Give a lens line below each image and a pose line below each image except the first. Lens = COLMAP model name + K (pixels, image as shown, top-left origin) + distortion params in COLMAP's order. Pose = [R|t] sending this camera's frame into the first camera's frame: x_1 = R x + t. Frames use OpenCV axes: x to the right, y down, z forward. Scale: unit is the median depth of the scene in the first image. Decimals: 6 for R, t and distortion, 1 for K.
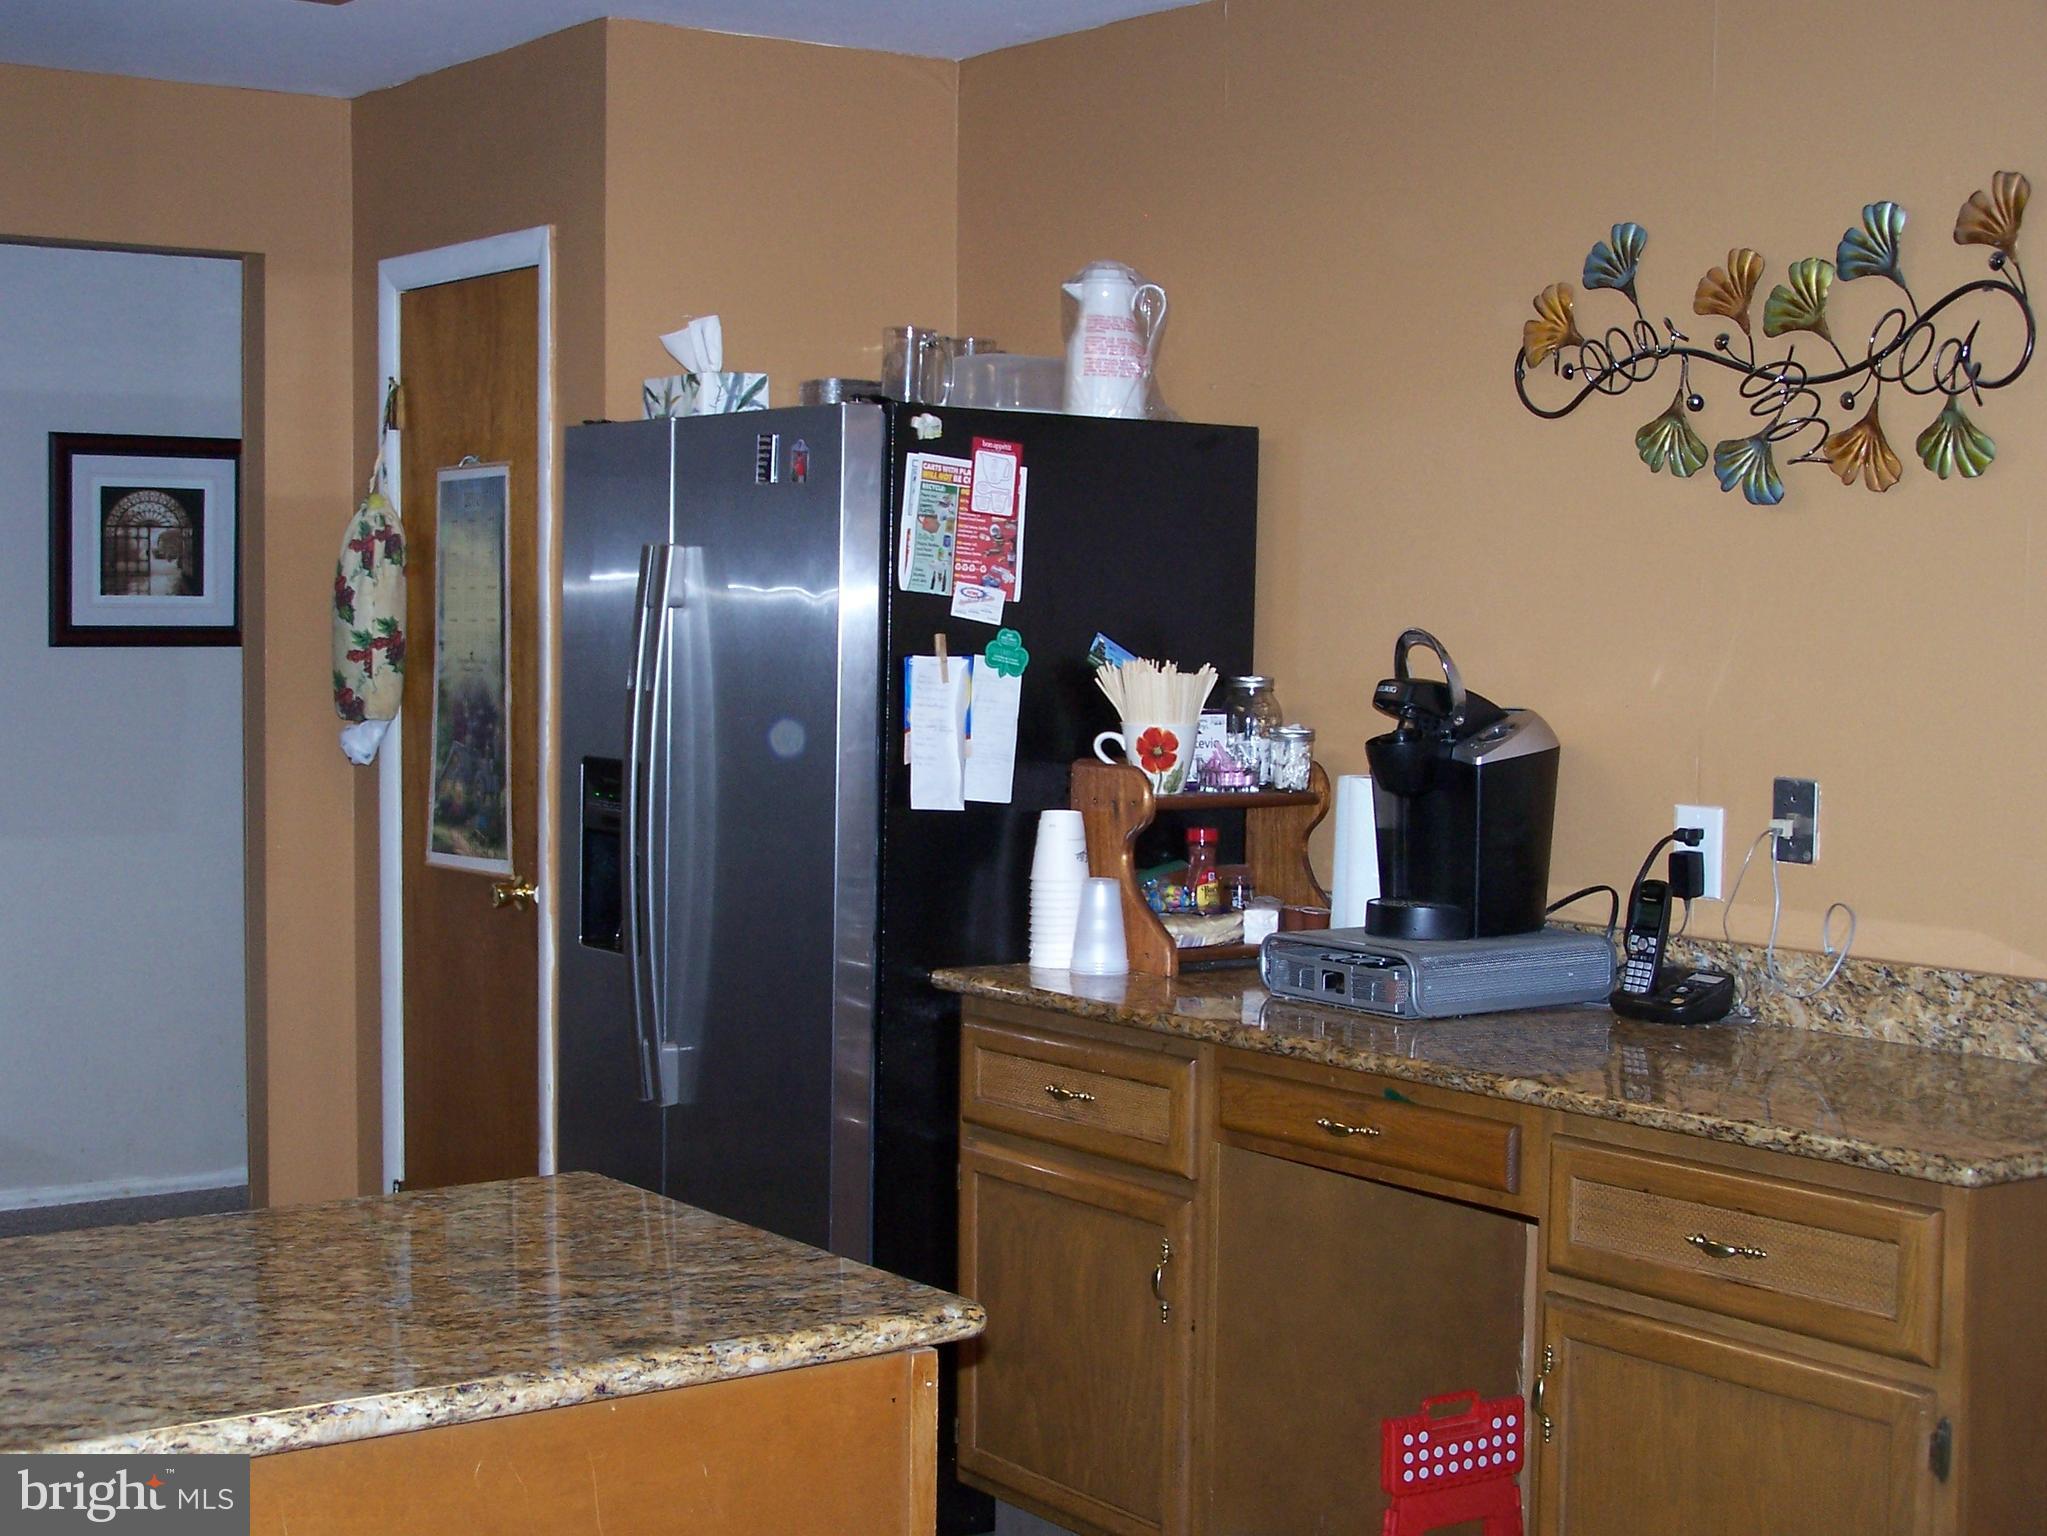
lens RADIAL K [[3016.4, 0, 1023.5], [0, 3016.4, 768.0], [0, 0, 1]] dist [-0.039515, -0.041683]
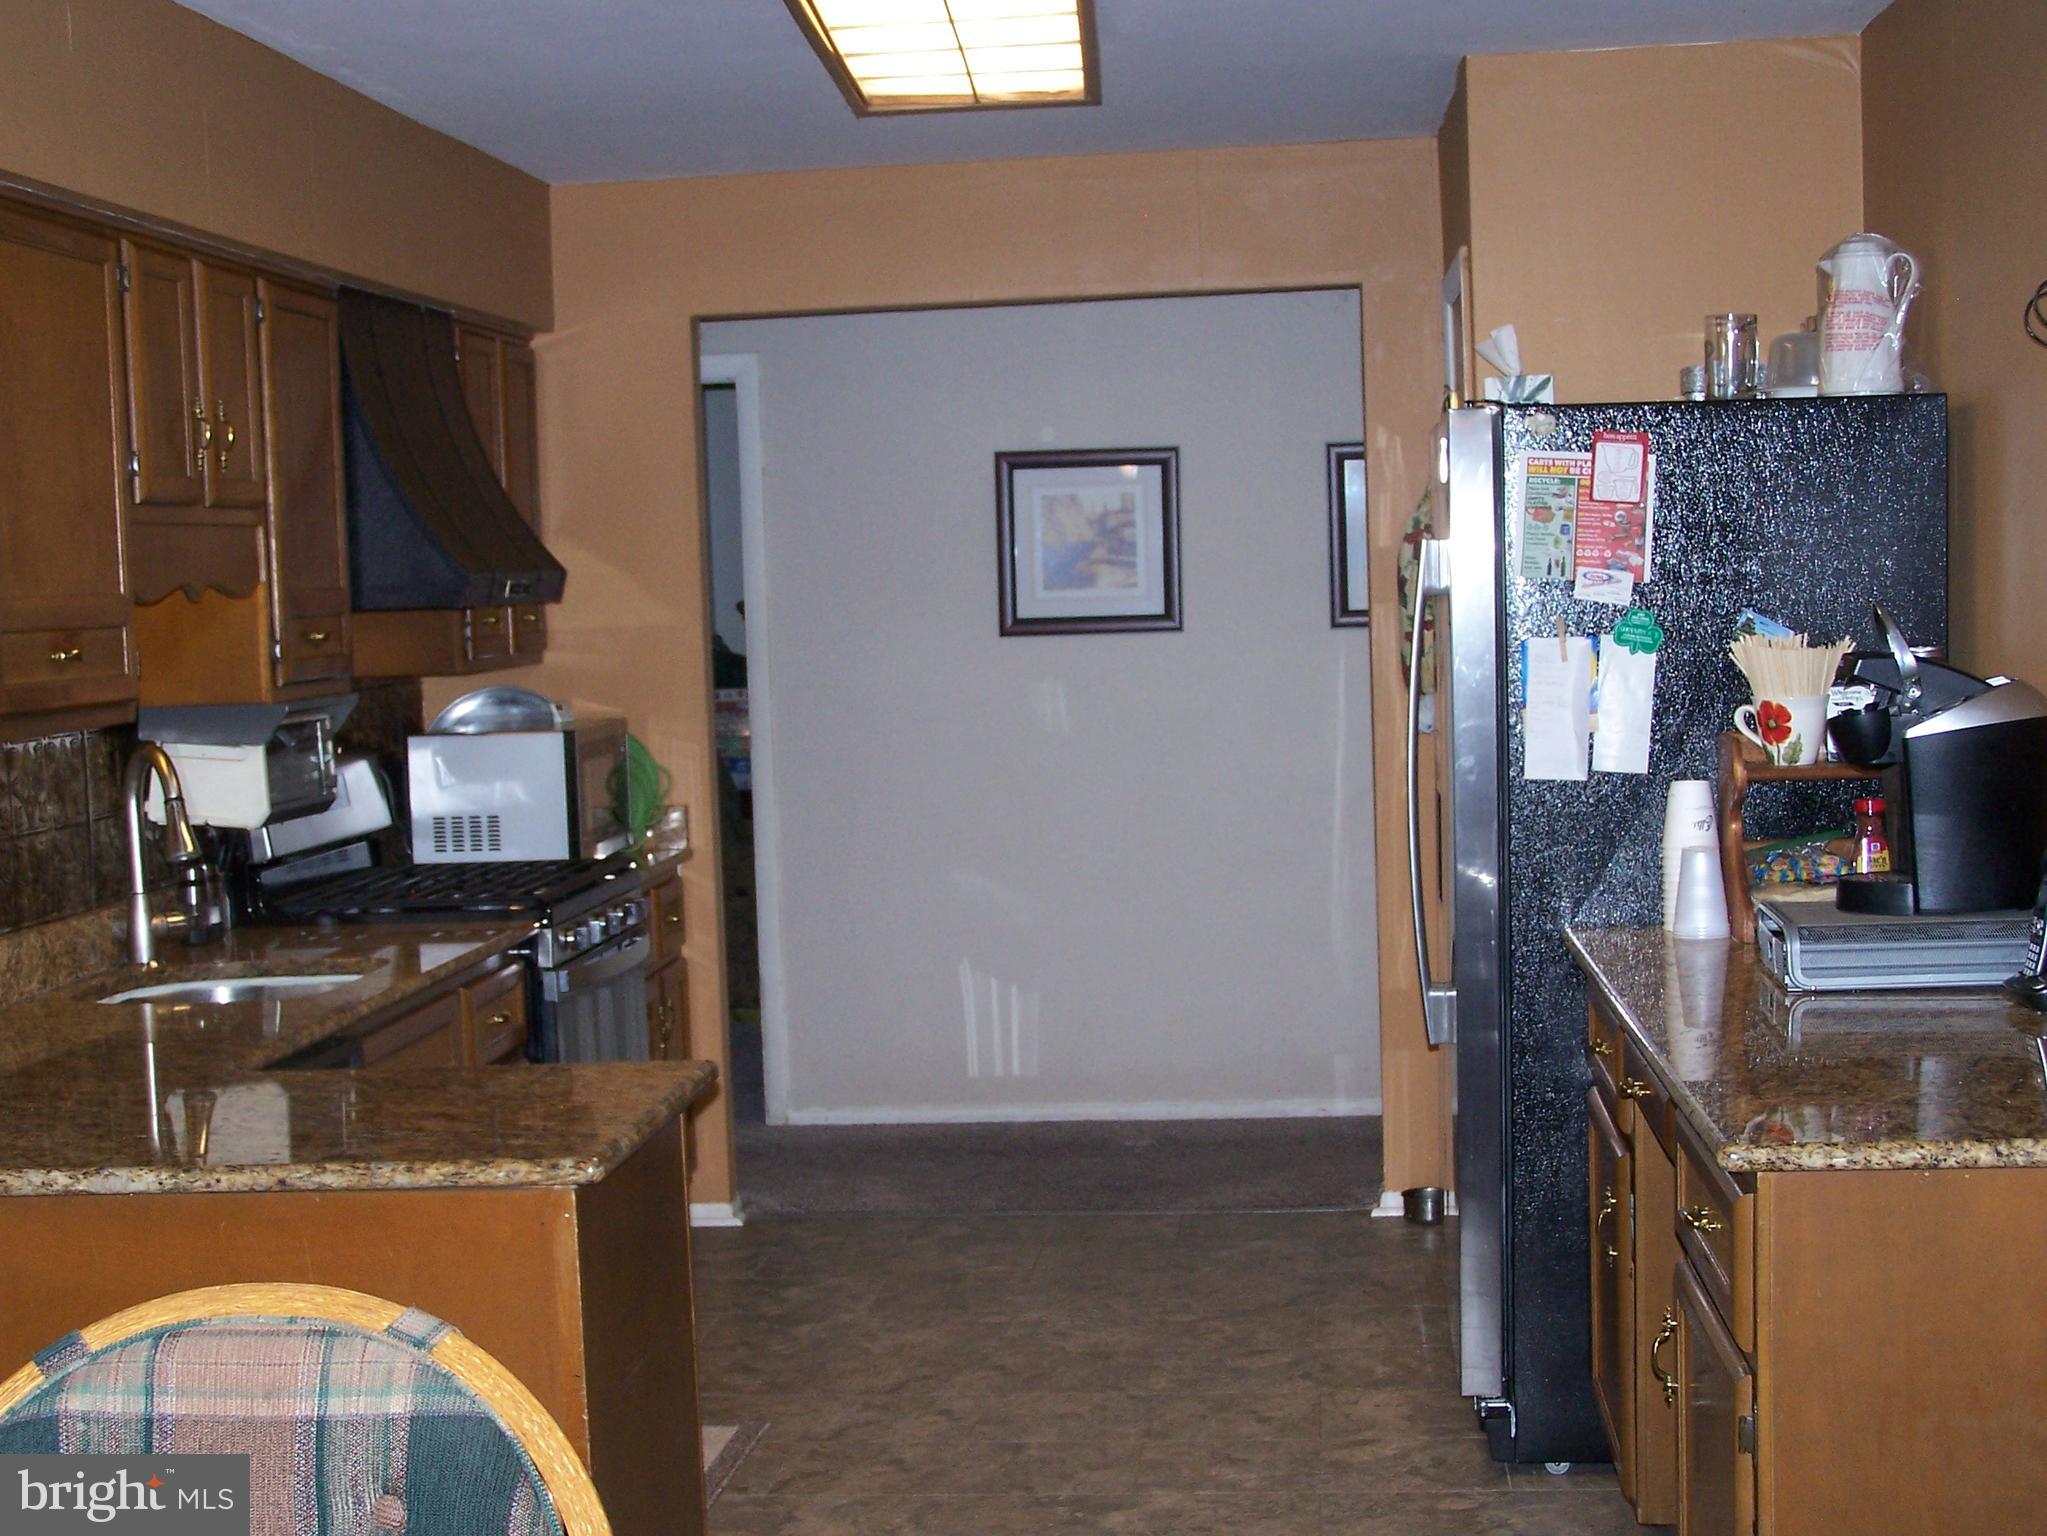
lens RADIAL K [[3016.4, 0, 1023.5], [0, 3016.4, 768.0], [0, 0, 1]] dist [-0.039515, -0.041683]
pose [[0.765993, 0.004711, -0.642832, 0.513107], [0.006164, 0.999873, 0.014672, -0.007215], [0.642819, -0.015201, 0.765867, 0.053313]]
